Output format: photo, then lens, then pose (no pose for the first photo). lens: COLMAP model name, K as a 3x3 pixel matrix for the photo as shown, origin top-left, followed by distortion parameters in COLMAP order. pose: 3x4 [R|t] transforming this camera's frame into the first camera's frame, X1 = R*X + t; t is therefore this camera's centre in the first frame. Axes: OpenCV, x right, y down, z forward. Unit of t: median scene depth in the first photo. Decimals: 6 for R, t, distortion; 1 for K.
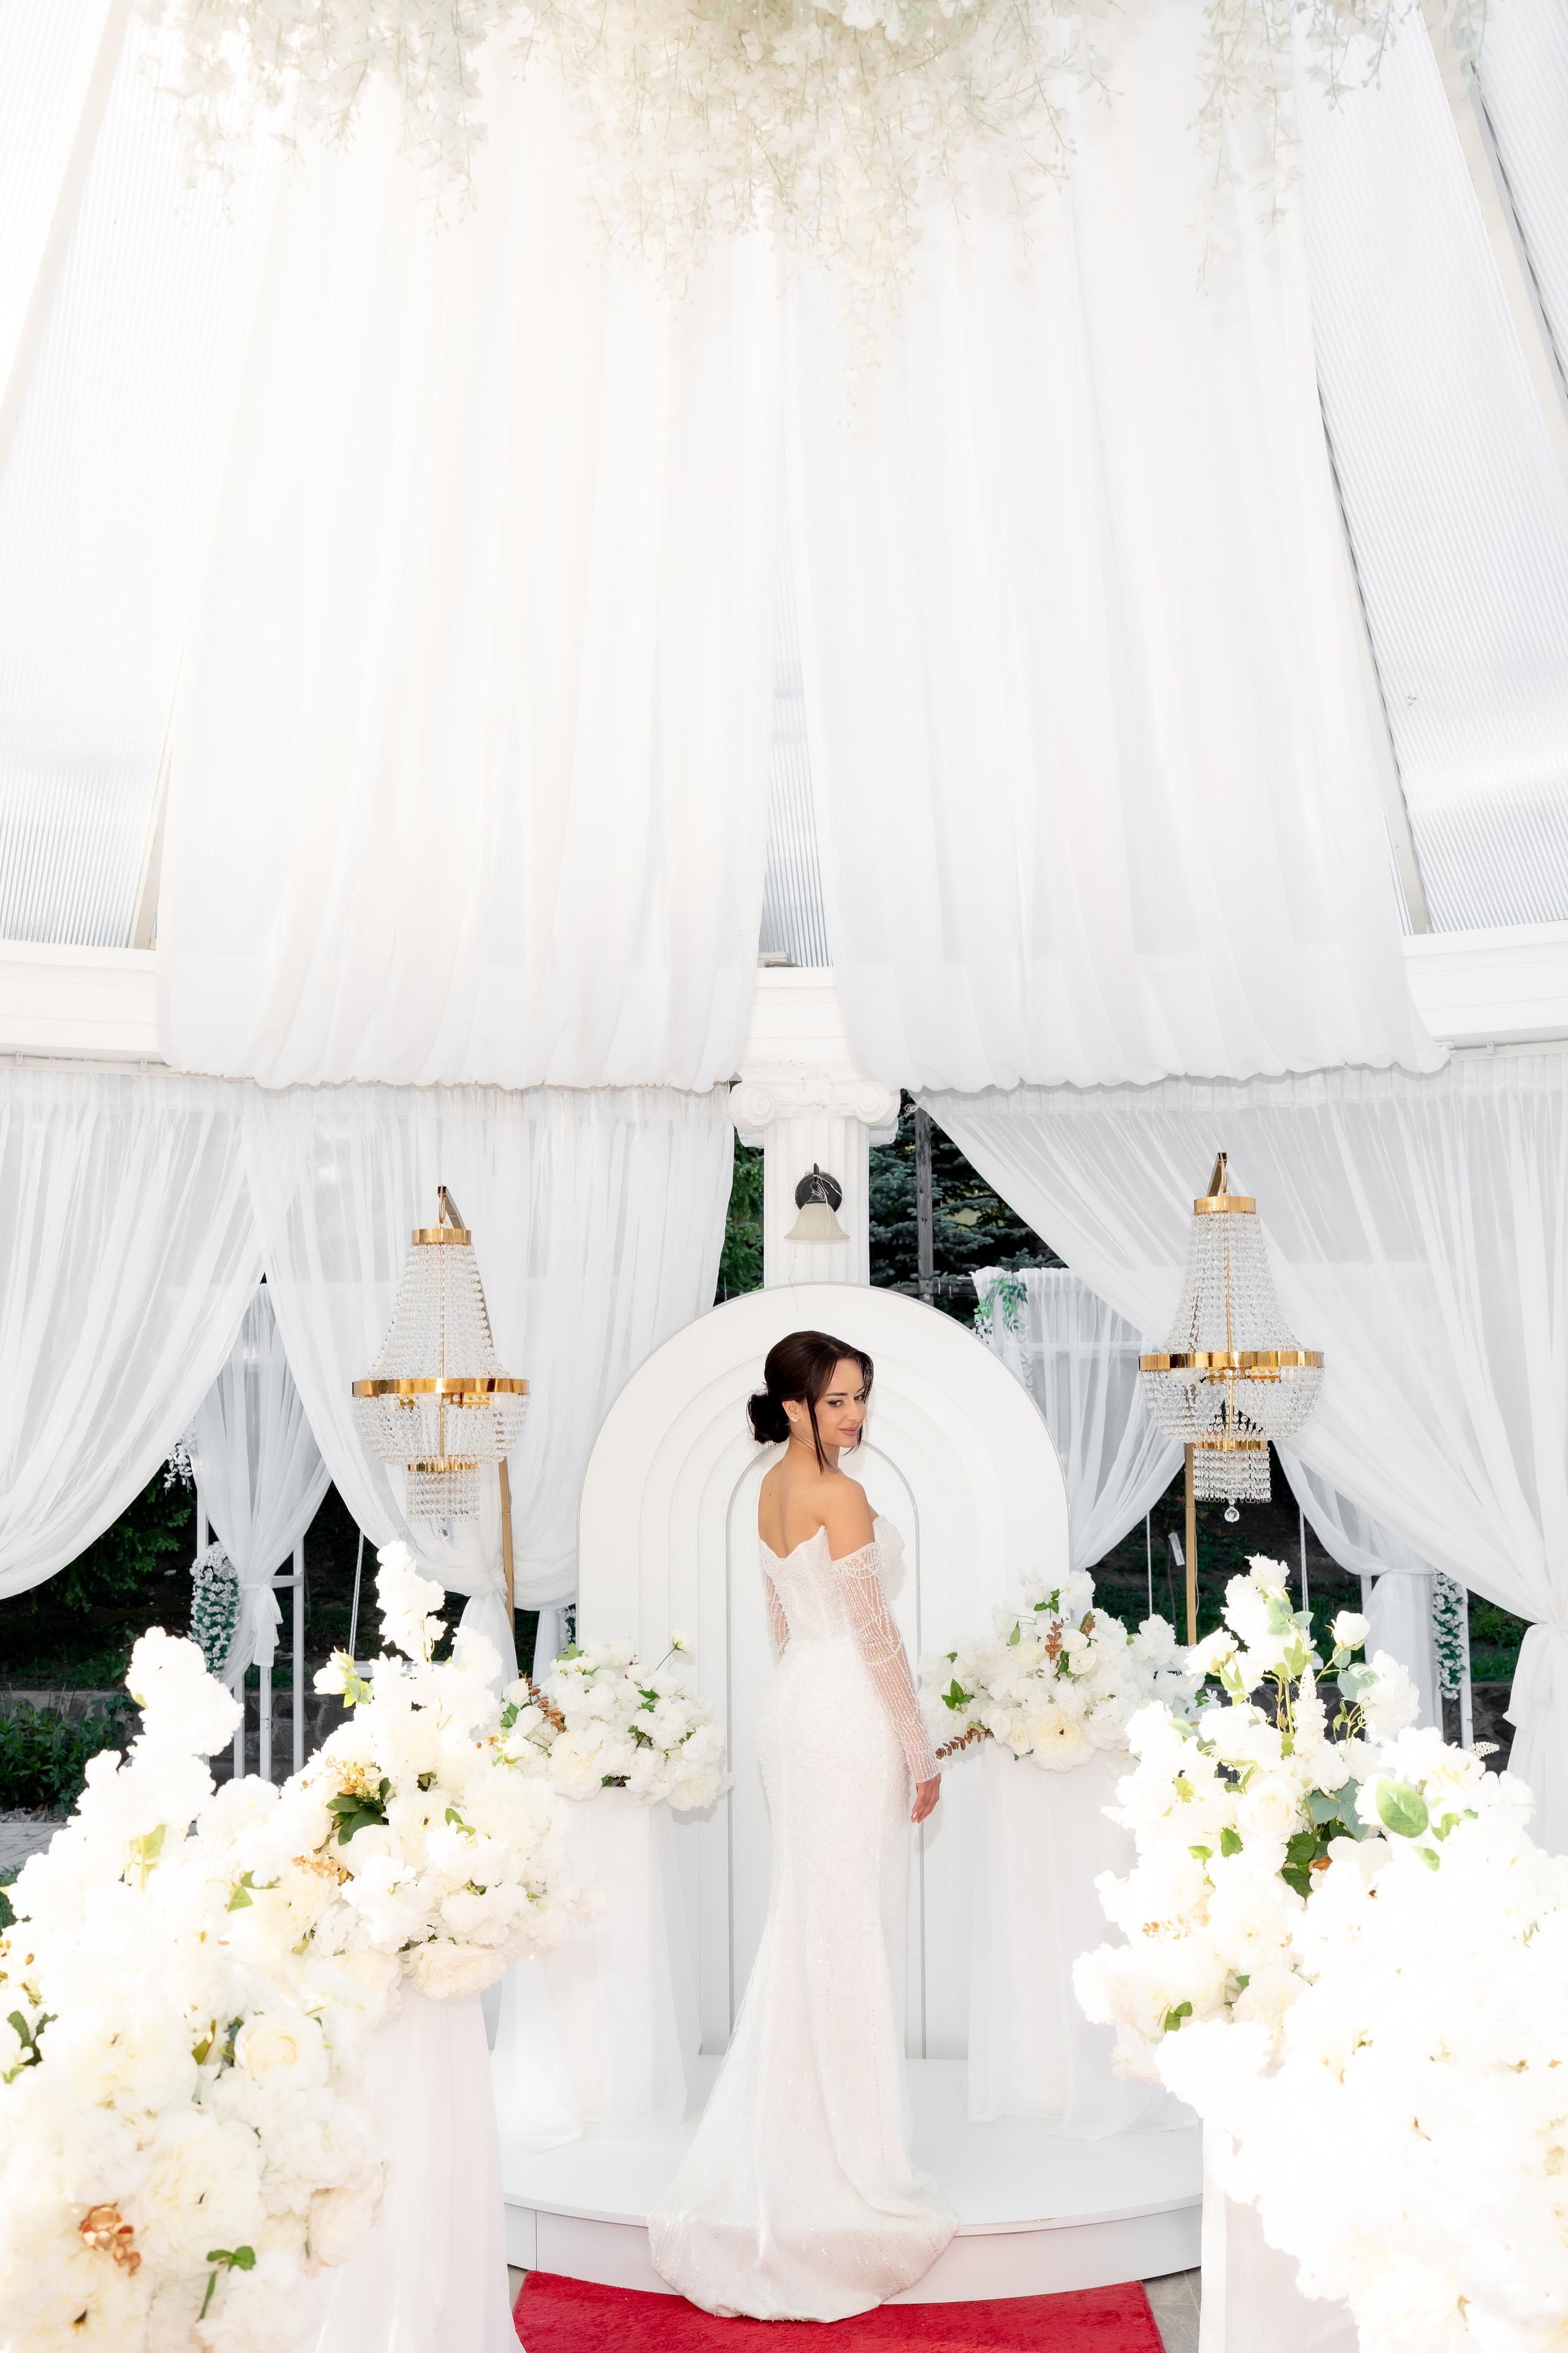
lens RADIAL K [[2396.7, 0, 723.3], [0, 2396.7, 1203.7], [0, 0, 1]] dist [-0.023321, 0.009071]
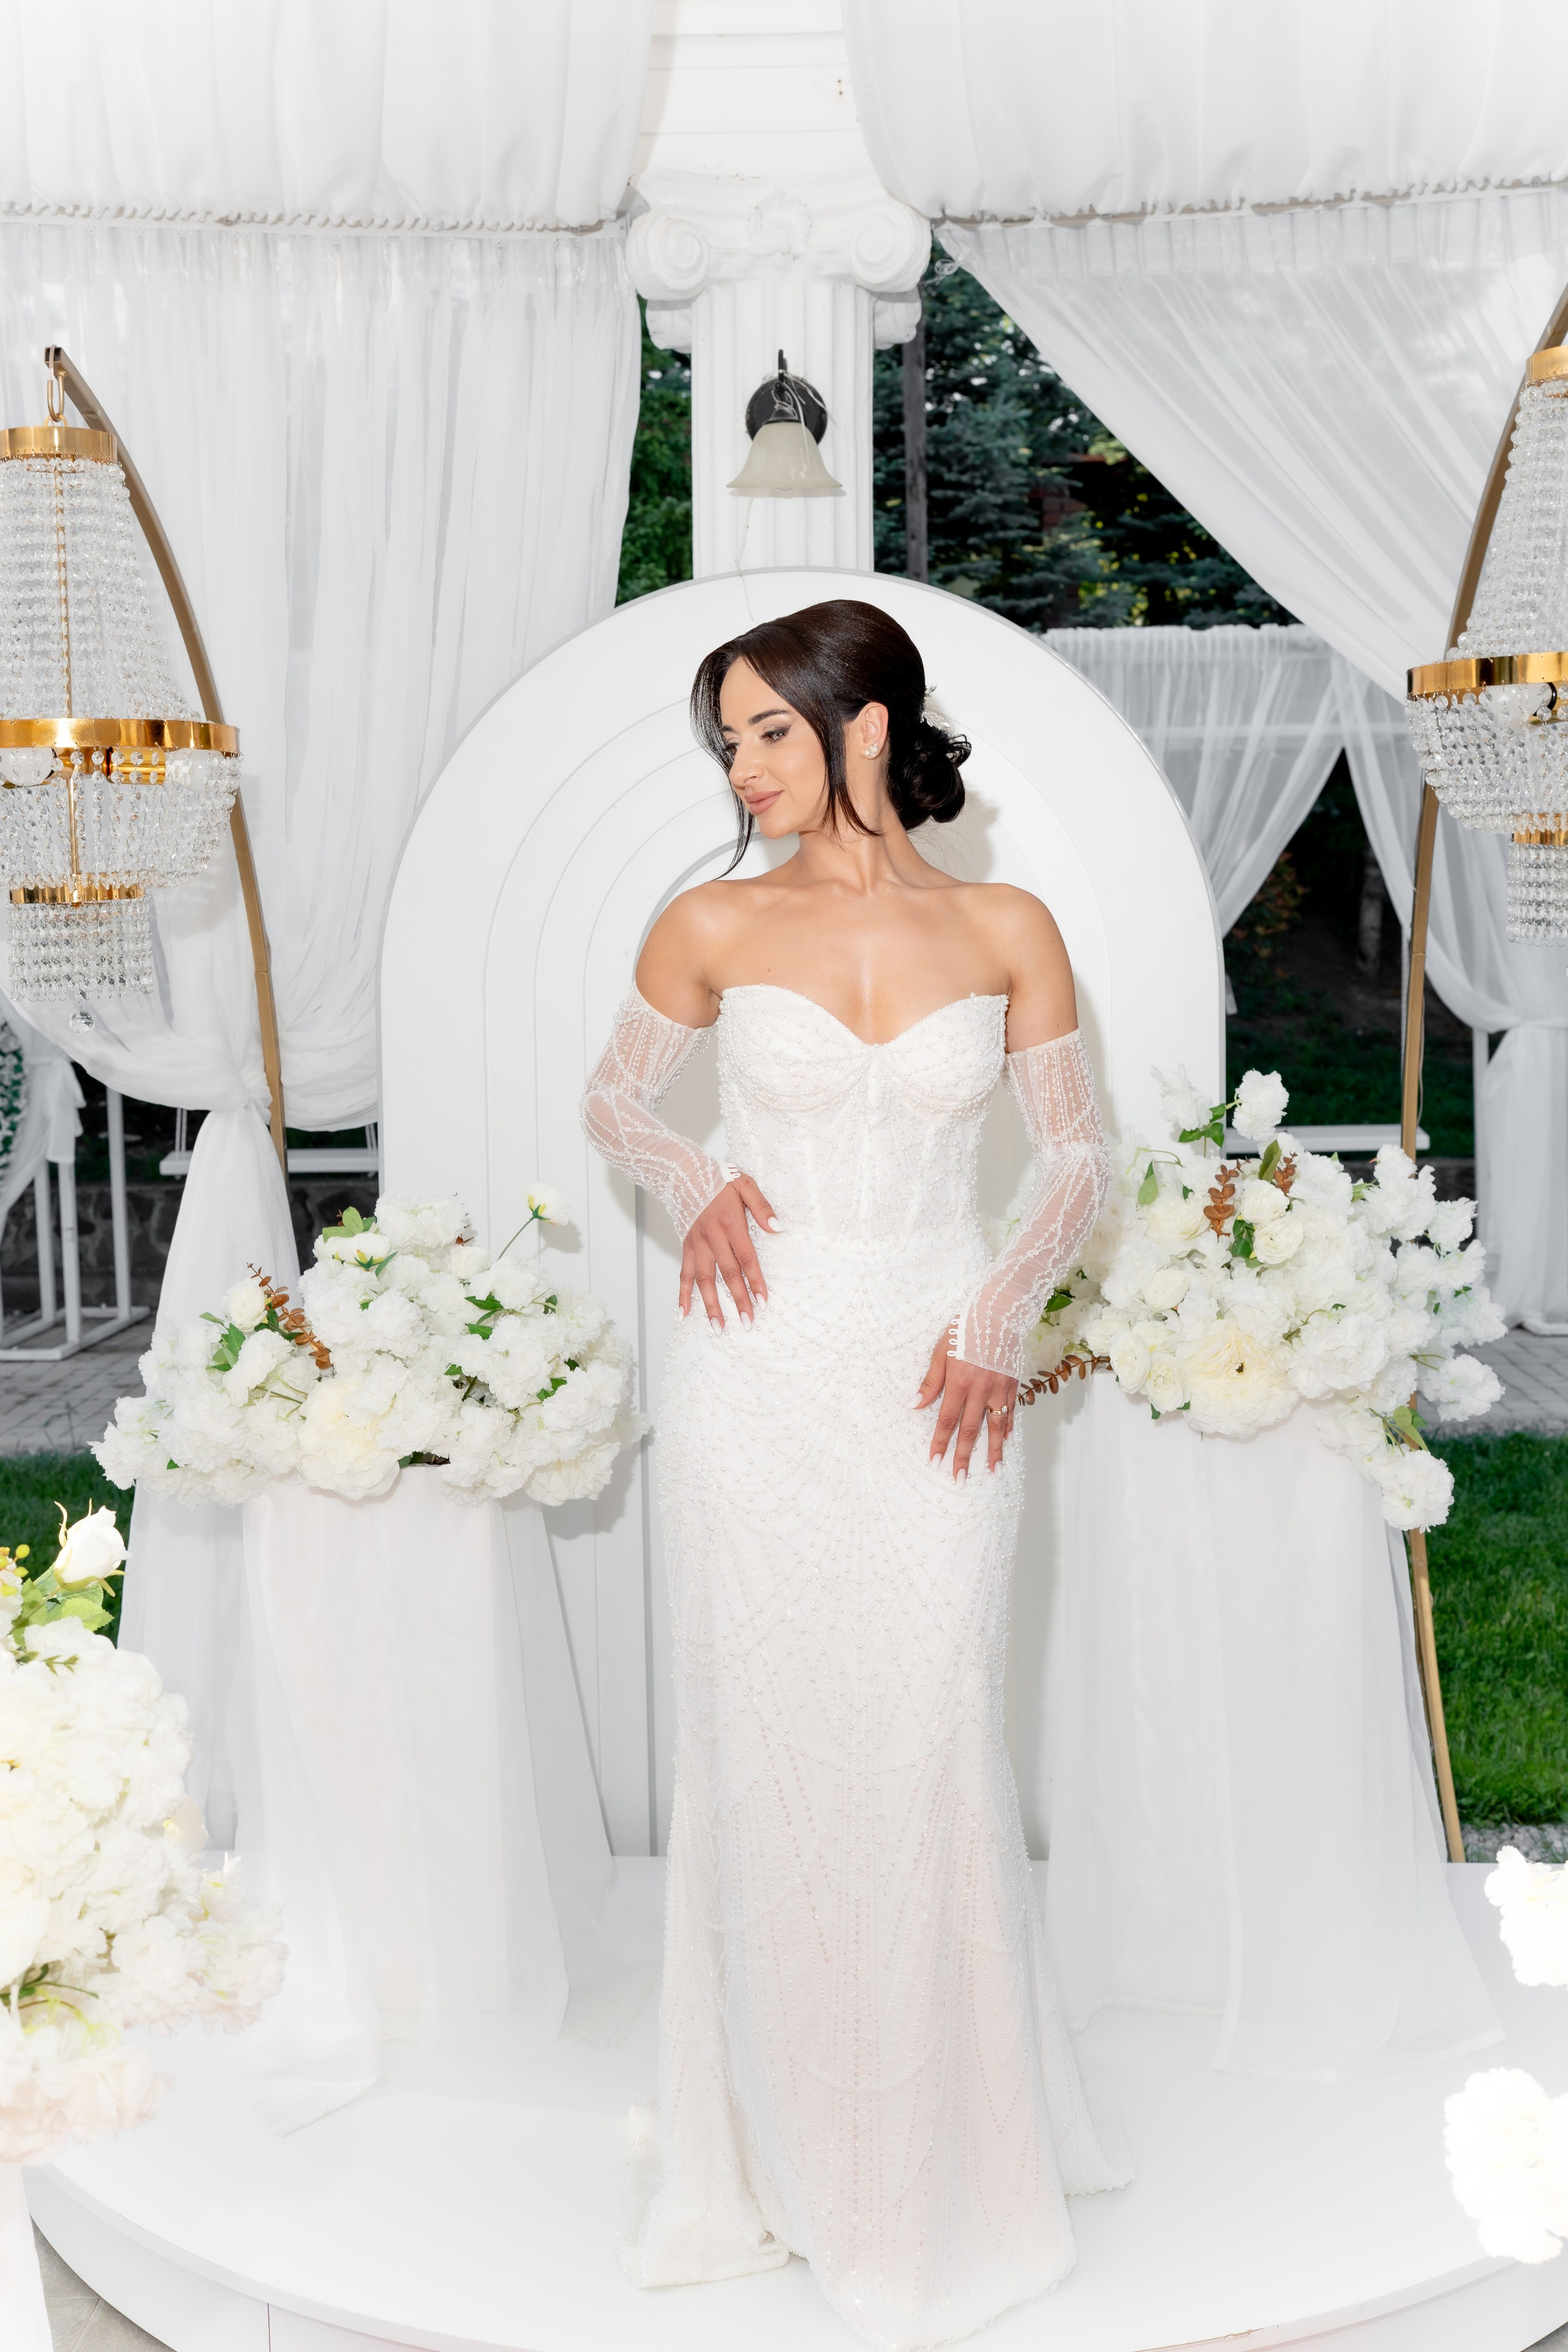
lens RADIAL K [[2438.1, 0, 779.9], [0, 2438.1, 1084.0], [0, 0, 1]] dist [-0.079522, 0.202431]
pose [[0.999131, -0.012444, 0.039785, 0.015062], [0.004930, 0.982979, 0.183652, 0.053714], [-0.041393, -0.183296, 0.982186, 0.461844]]
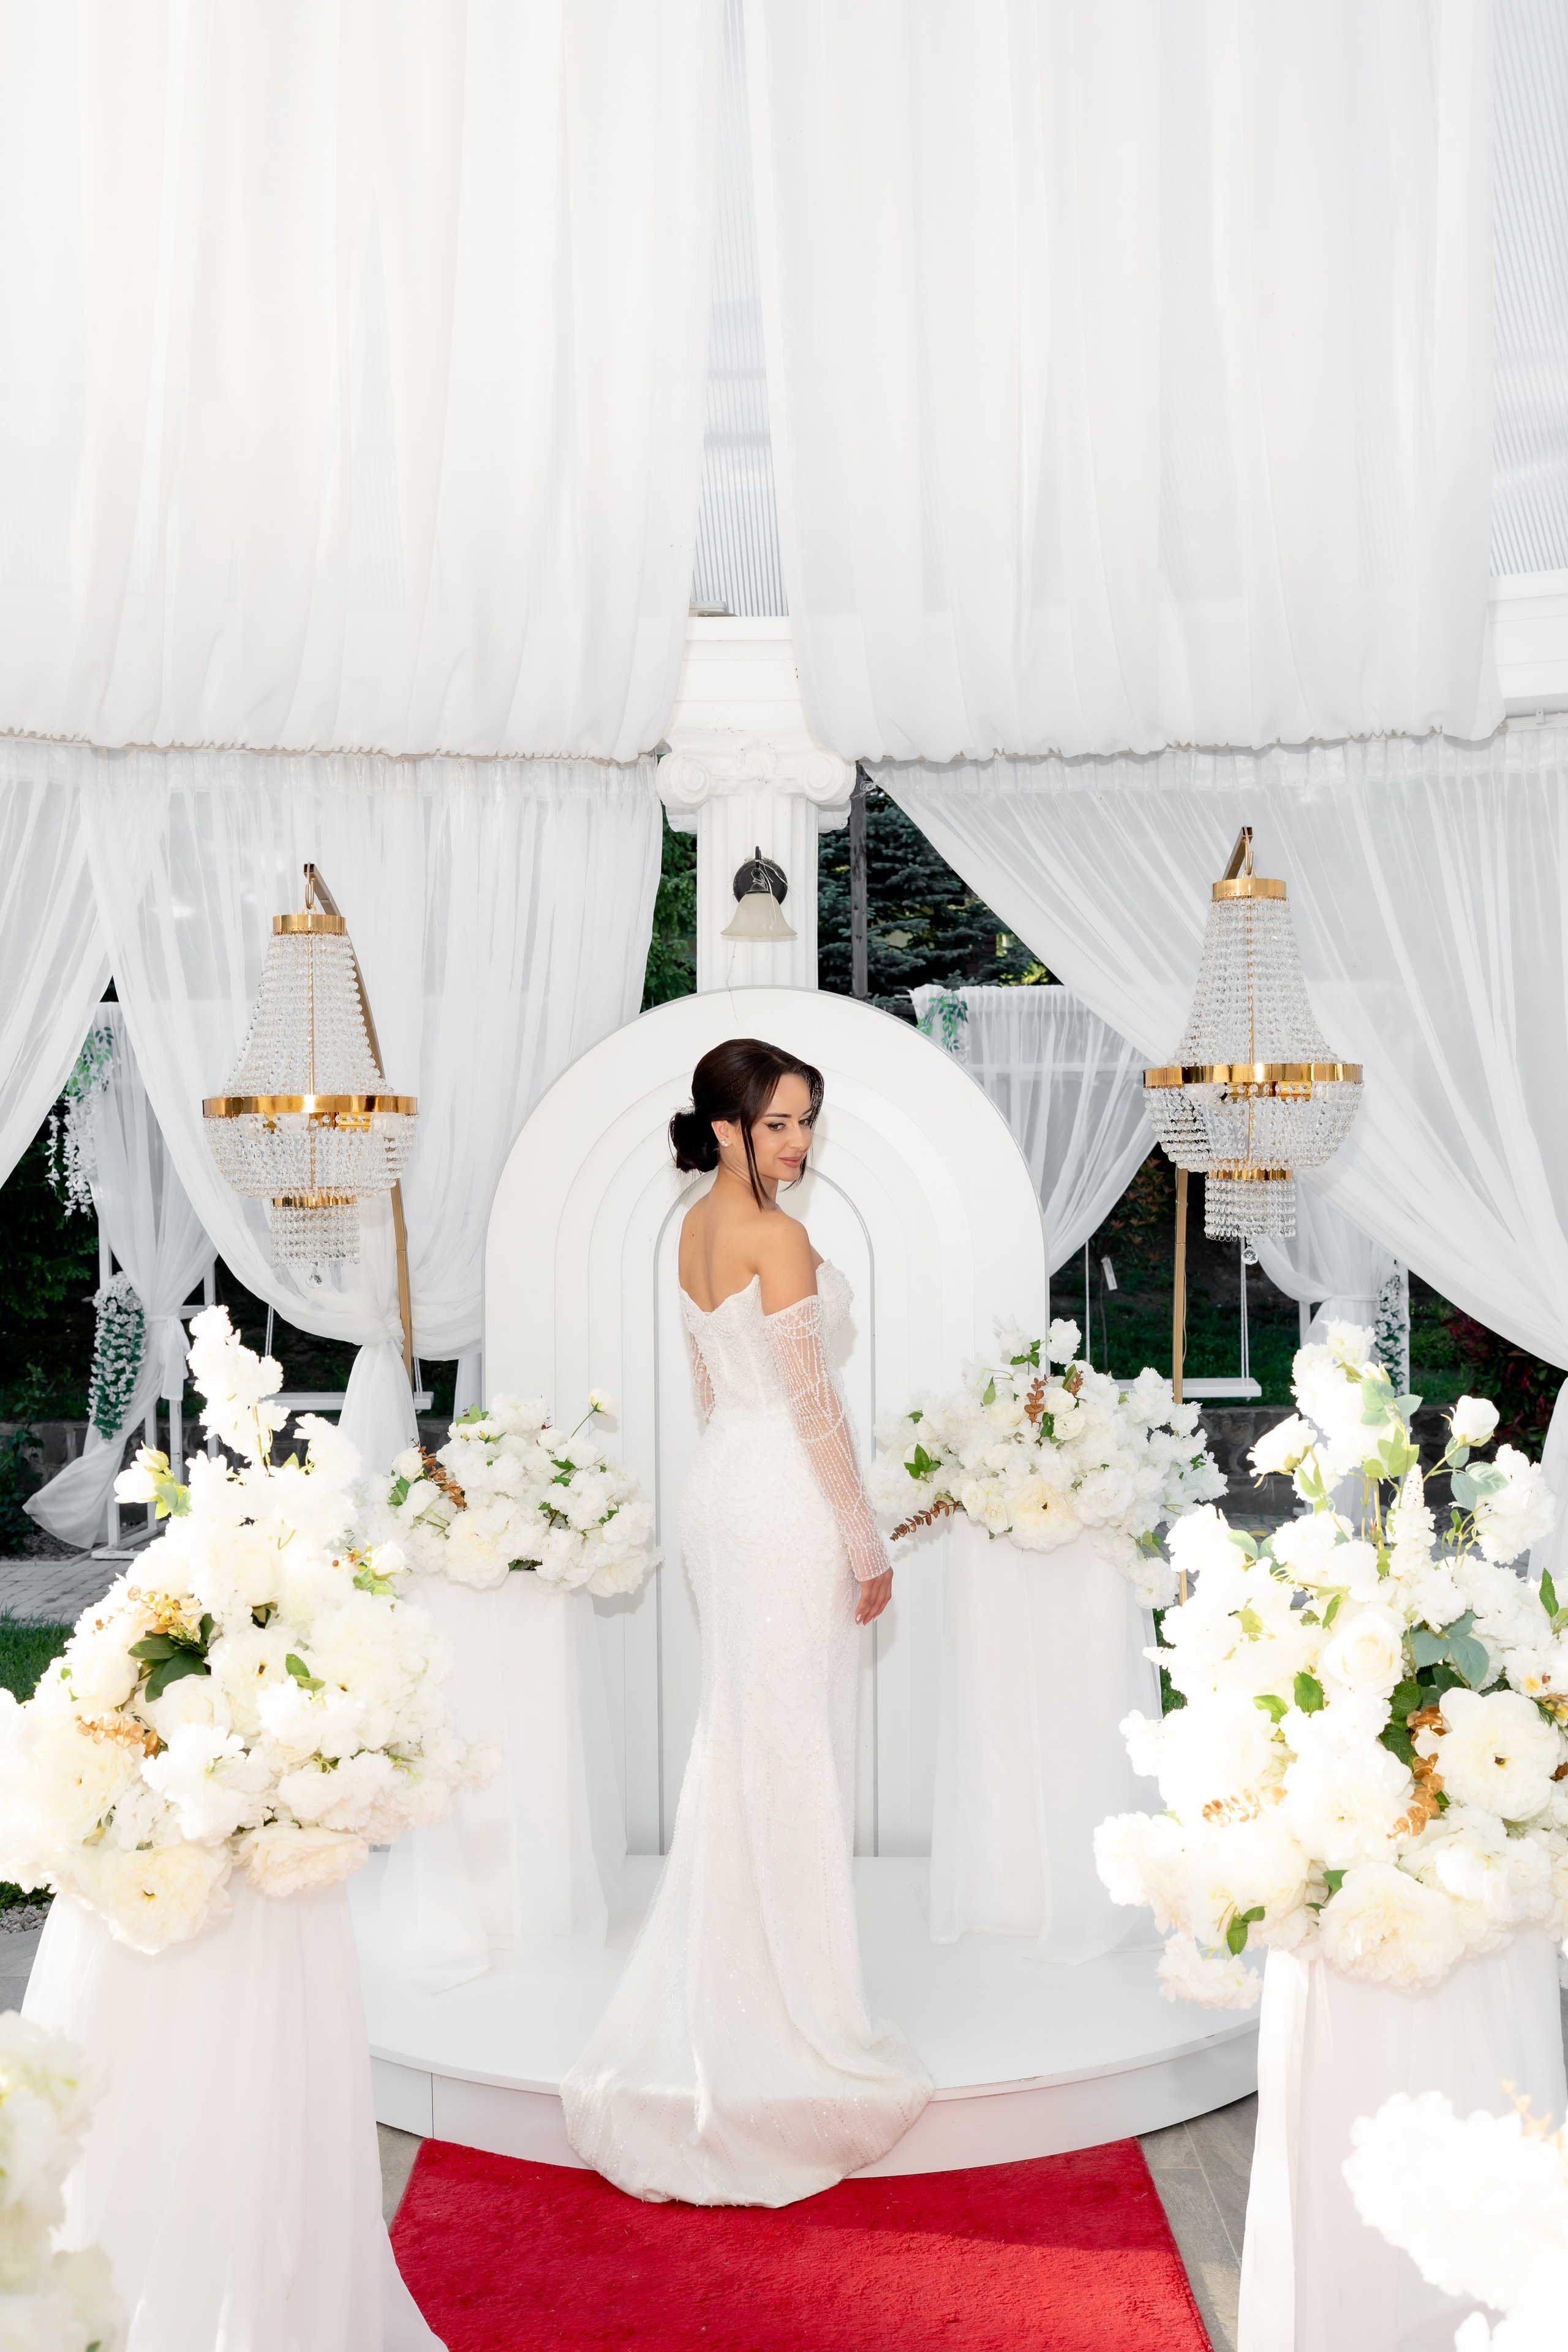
lens RADIAL K [[2235.3, 0, 780.1], [0, 2235.3, 1189.7], [0, 0, 1]] dist [-0.065056, 0.155382]
pose [[0.998349, -0.001659, 0.057410, 0.000497], [-0.004699, 0.993873, 0.110432, 0.019058], [-0.057241, -0.110519, 0.992224, 0.217264]]
